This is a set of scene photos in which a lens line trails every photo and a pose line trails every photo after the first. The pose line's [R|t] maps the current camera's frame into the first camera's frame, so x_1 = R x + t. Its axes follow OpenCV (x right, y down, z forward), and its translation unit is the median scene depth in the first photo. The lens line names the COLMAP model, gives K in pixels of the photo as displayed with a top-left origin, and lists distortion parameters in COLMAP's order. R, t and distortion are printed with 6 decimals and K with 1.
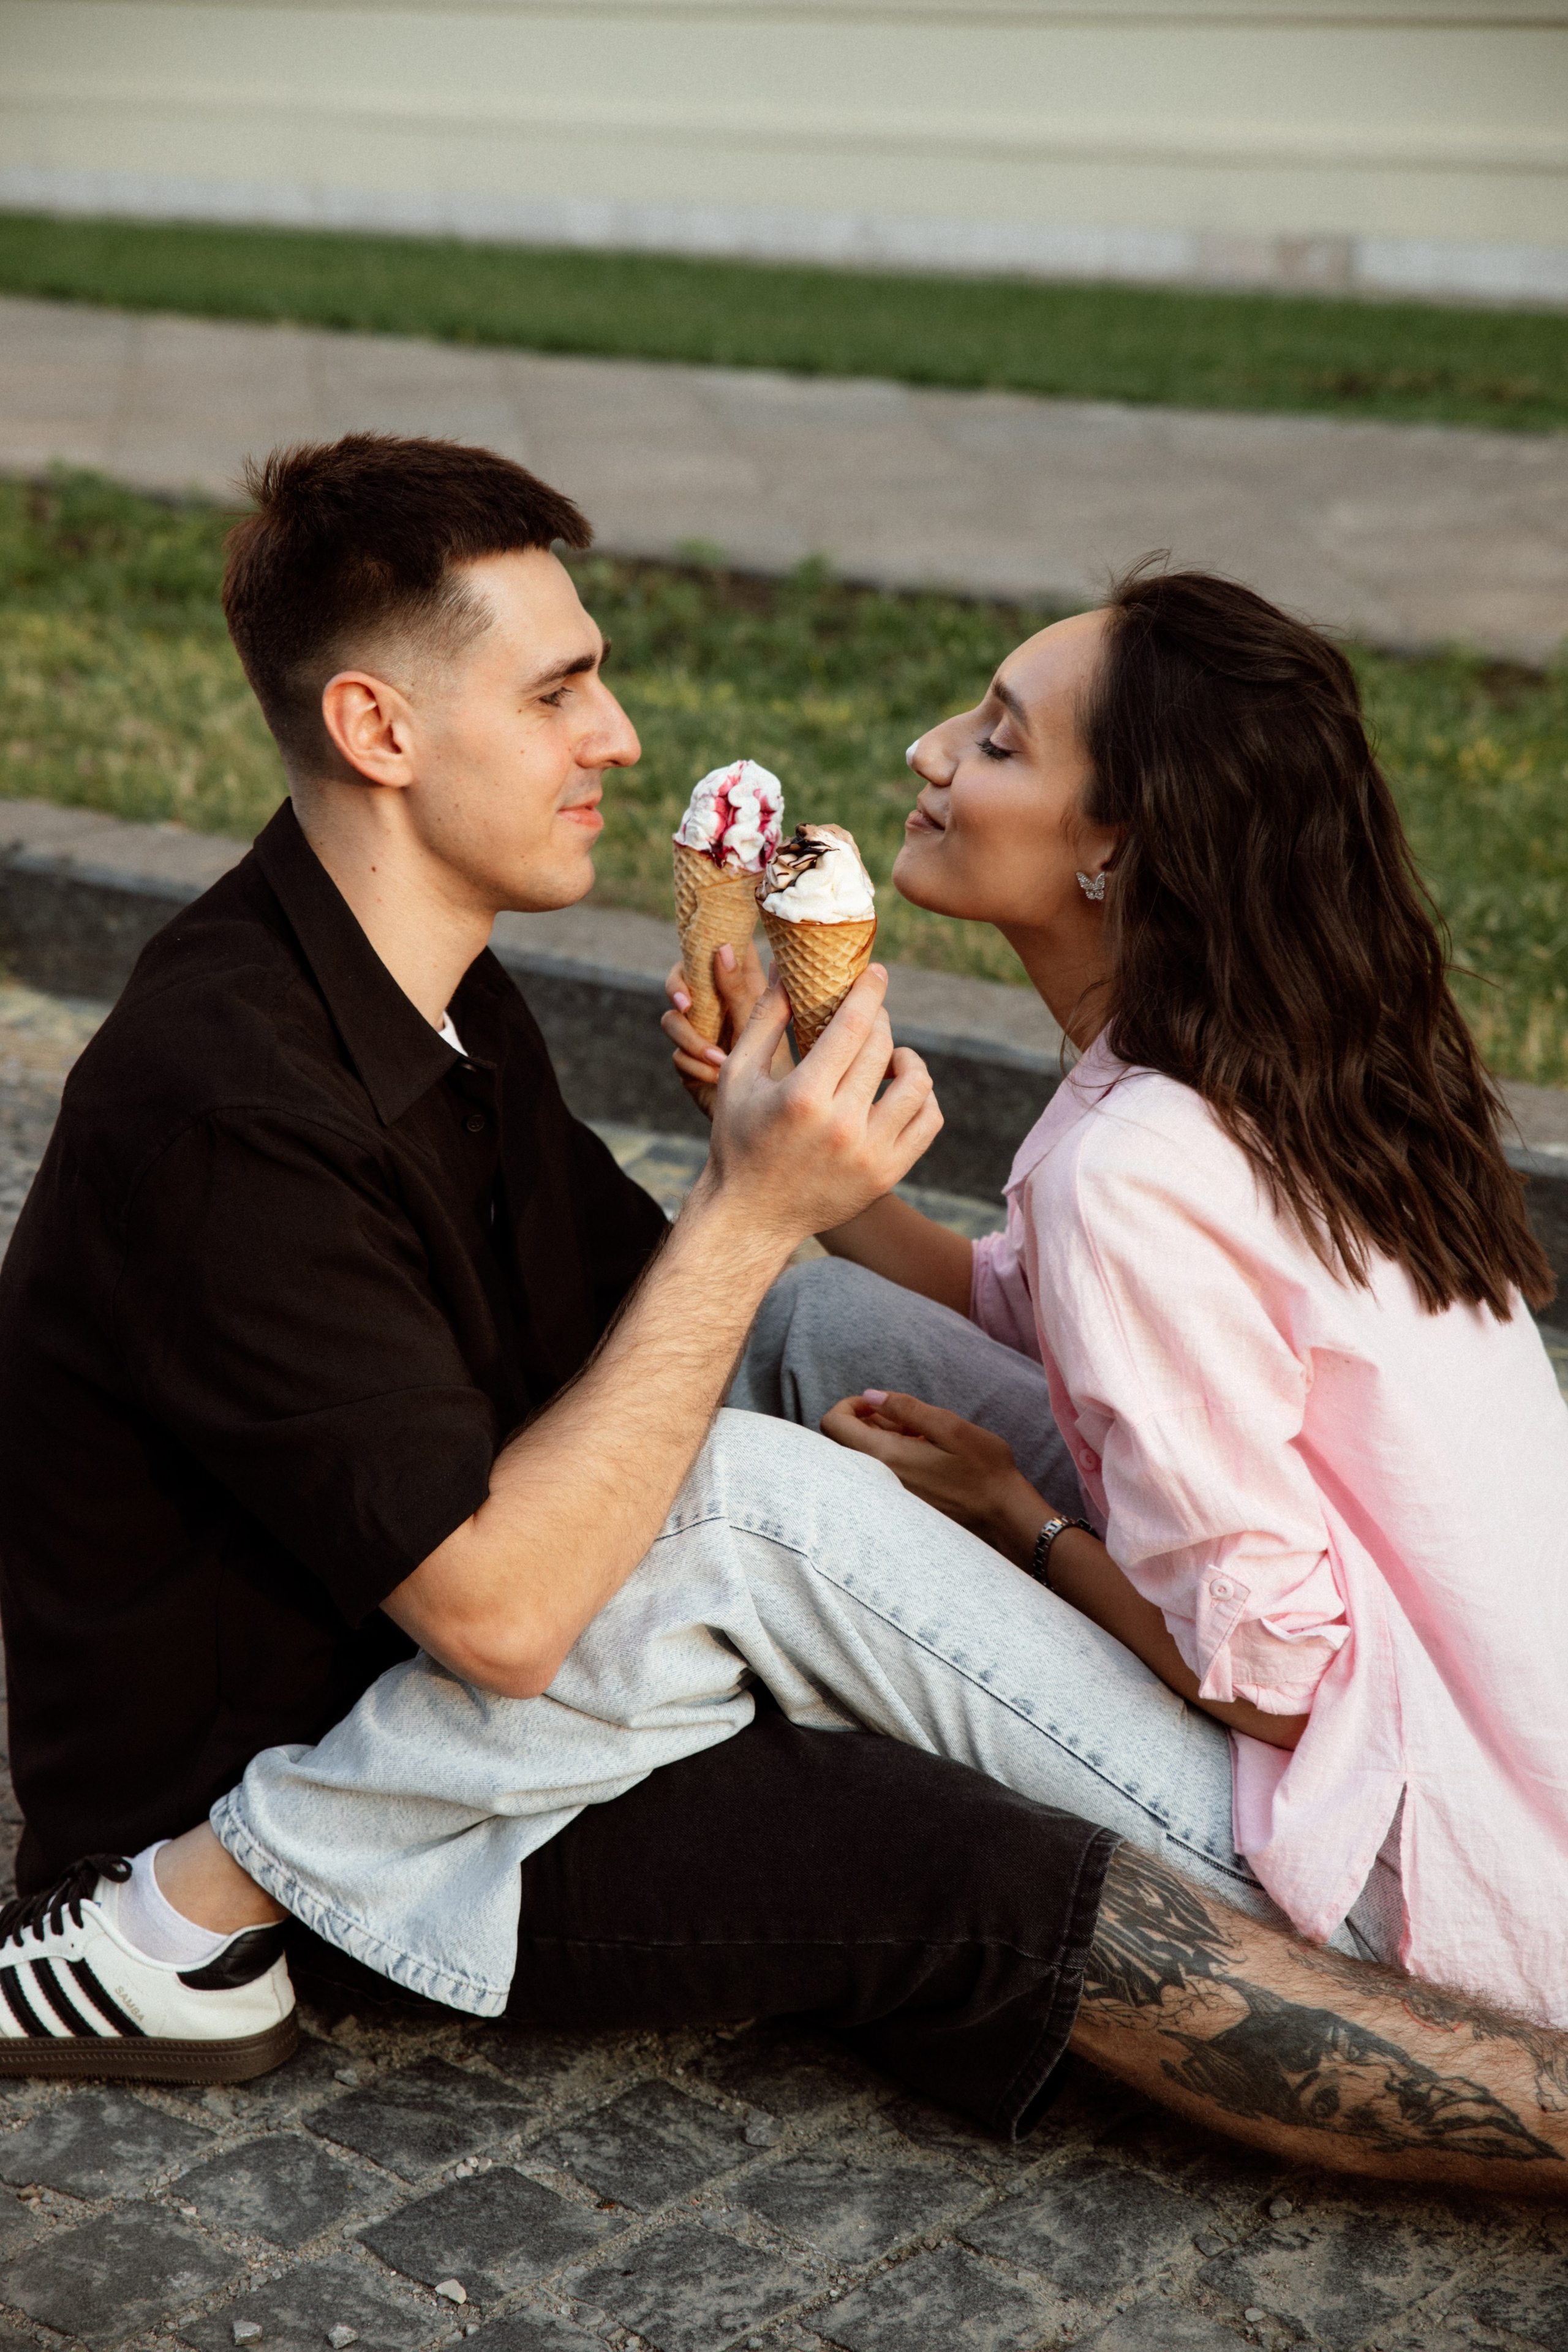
lens RADIAL K [[4305.7, 0, 781.2], [0, 4305.7, 1055.5], [0, 0, 1]] dist [0.136406, 0.405674]
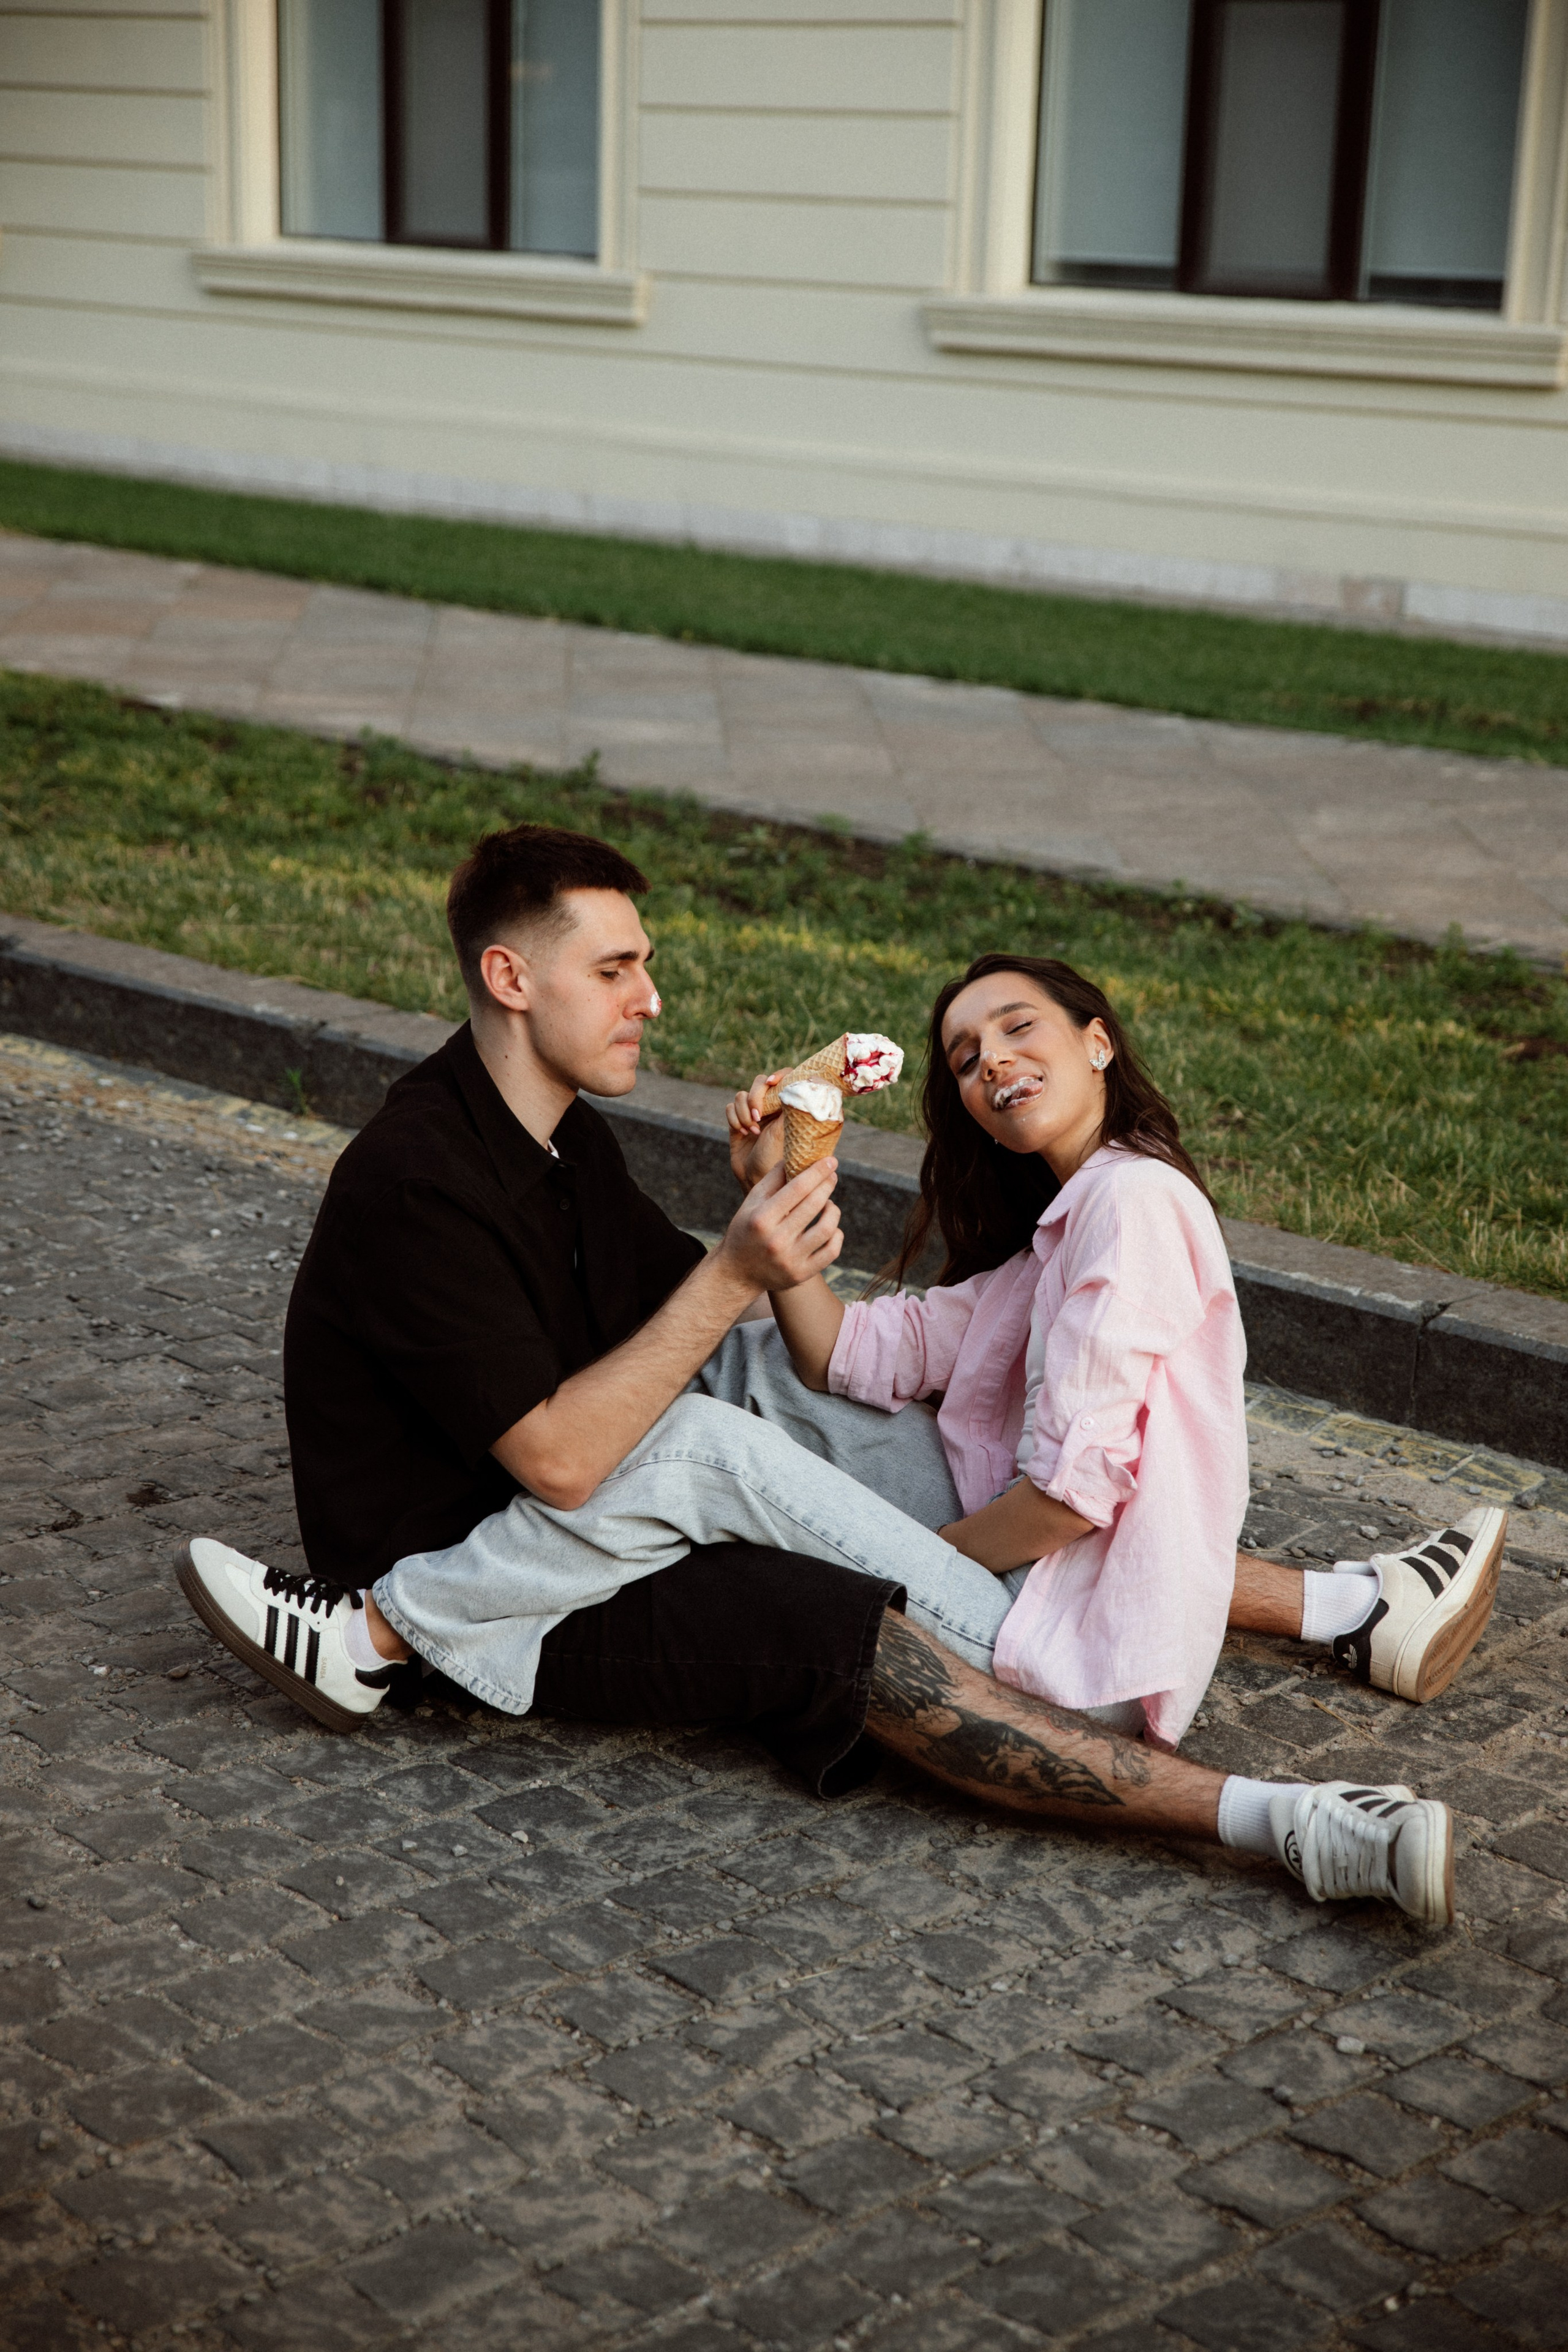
lens RADIAL K [[3886.2, 0, 769.6], [0, 3886.2, 1175.2], [0, 0, 1]] dist [0.143870, 0.086512]
pose [[0.996989, 0.053123, -0.056482, 0.101429], [-0.053742, 0.998510, -0.009484, 0.013913], [0.055894, 0.012491, 0.998359, -0.604616]]
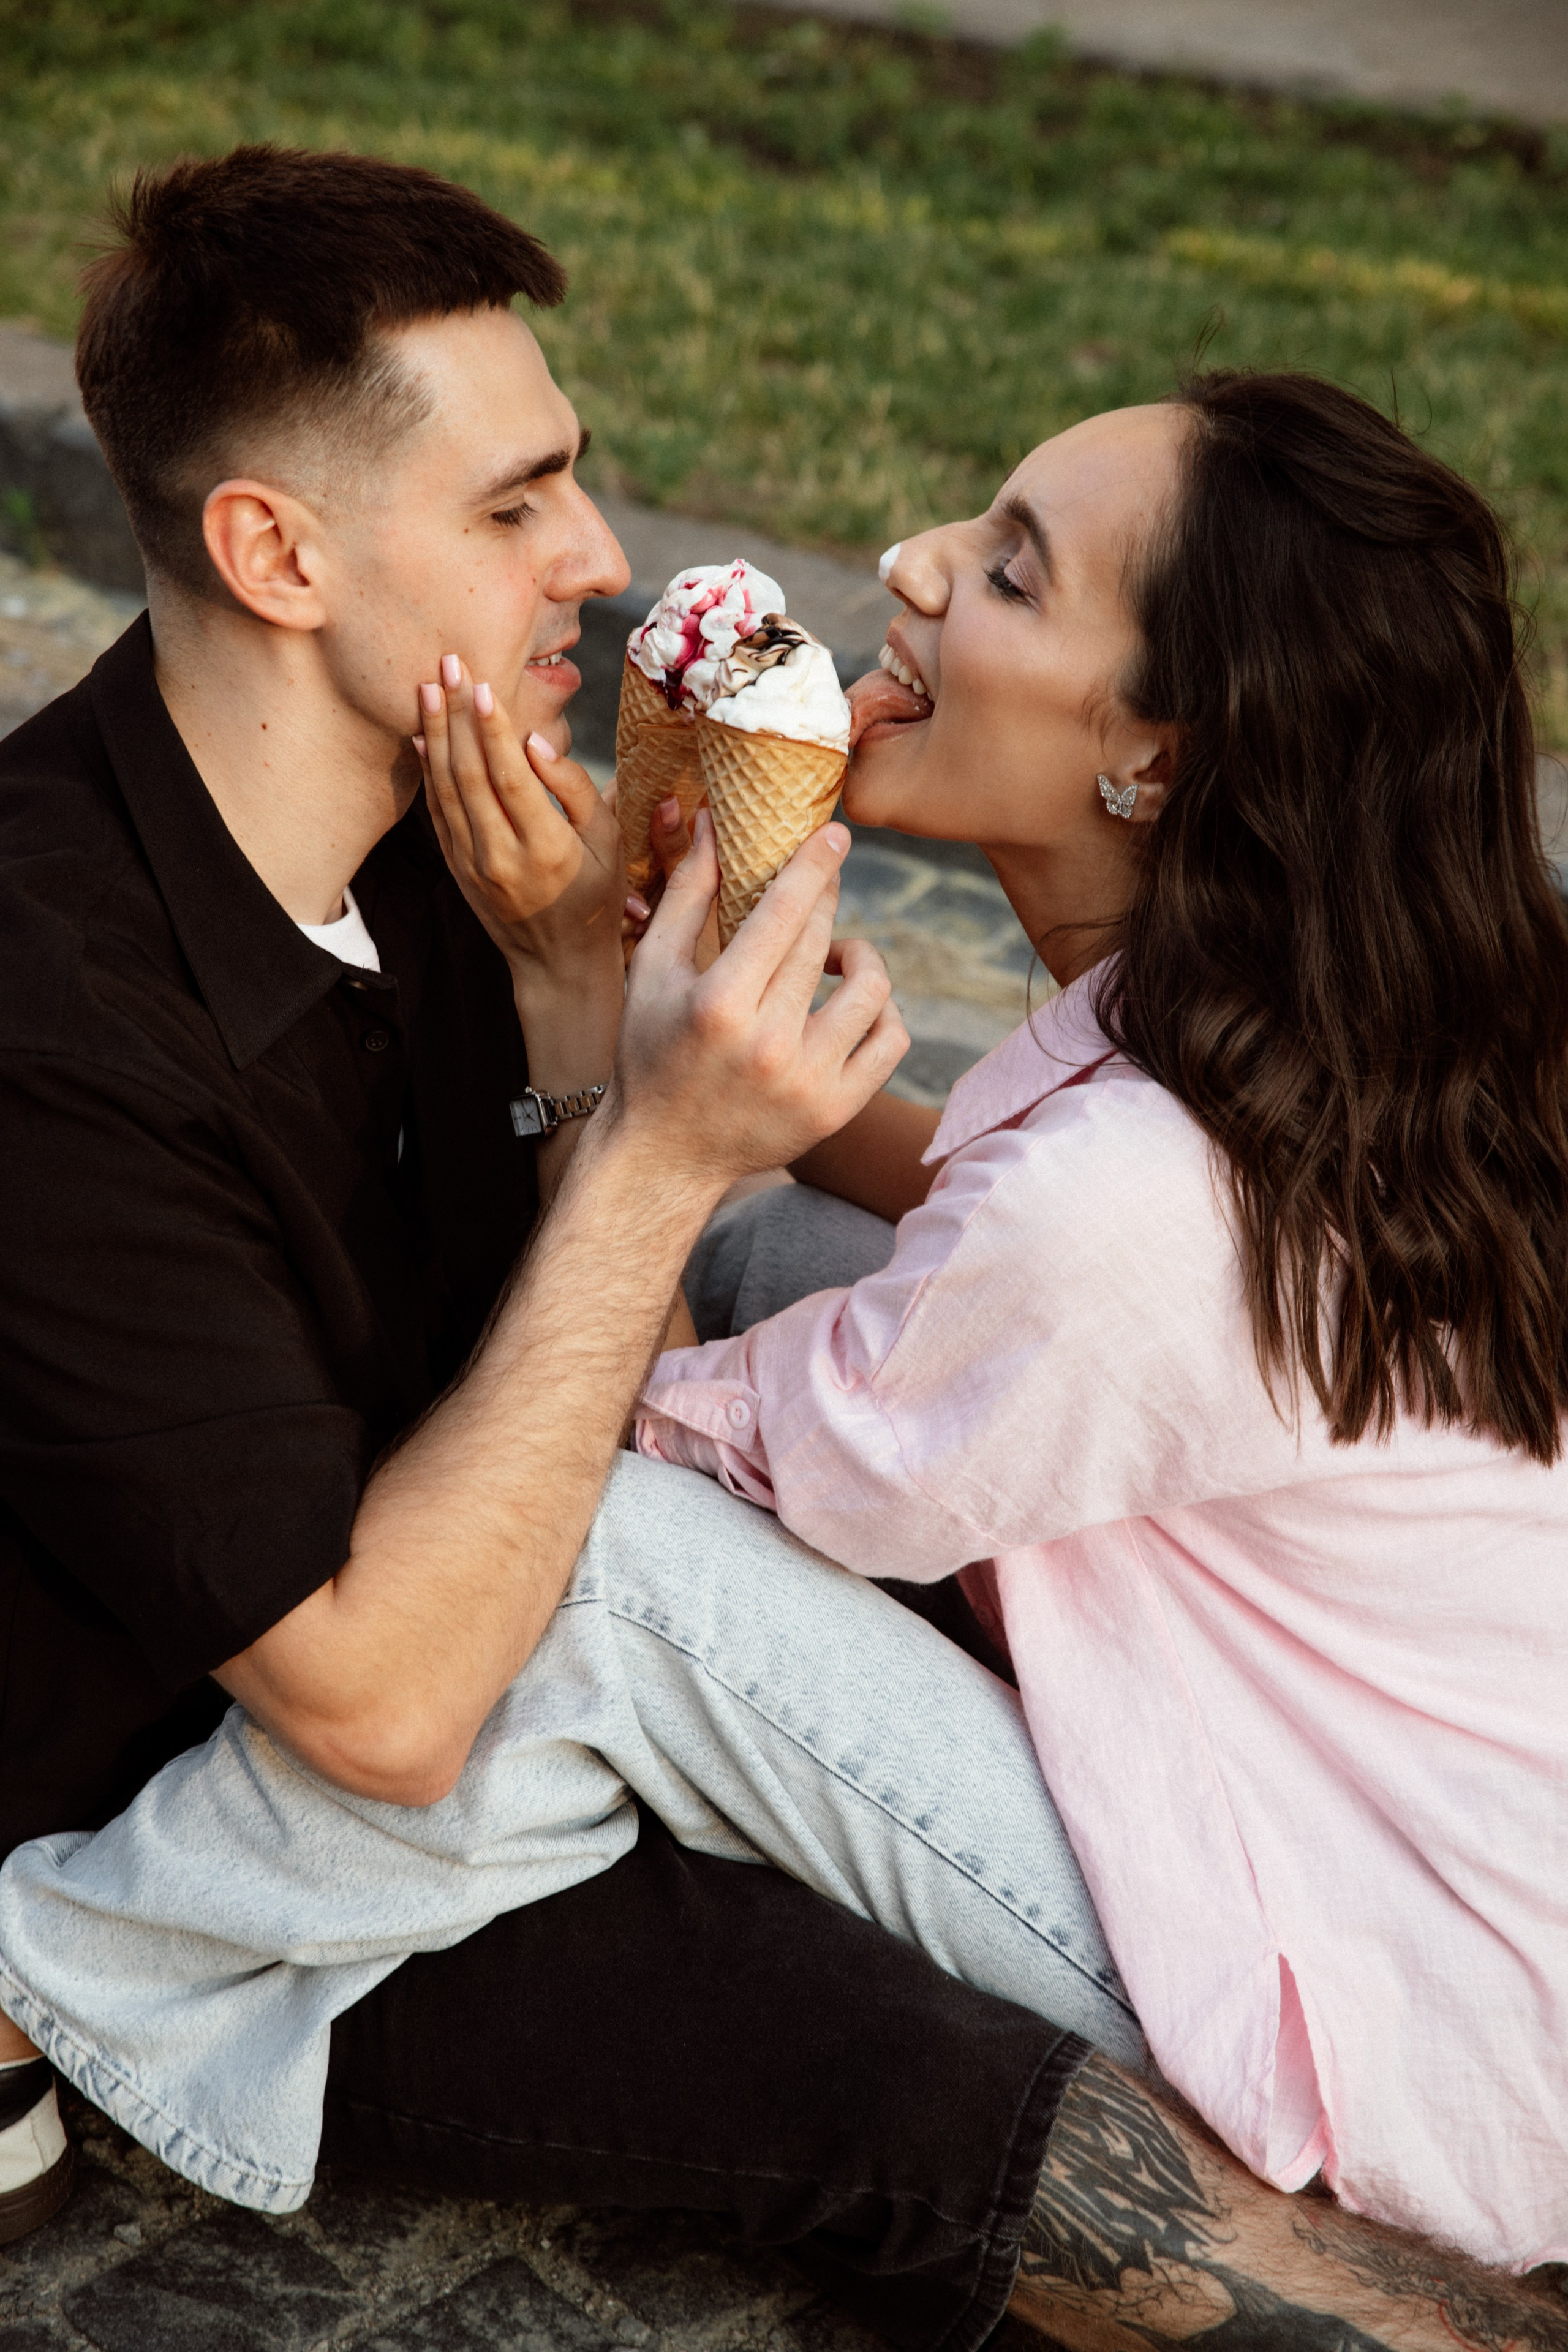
lens RADIAL K [[4305.7, 0, 781.2], [0, 4305.7, 1055.5], [0, 0, 1]] dist [0.136406, 0.405674]
pose [[0.996717, 0.035791, -0.072624, 0.072576], [-0.024880, 0.988982, 0.145930, -0.103279], [0.077047, -0.143644, 0.986626, 0.254114]]
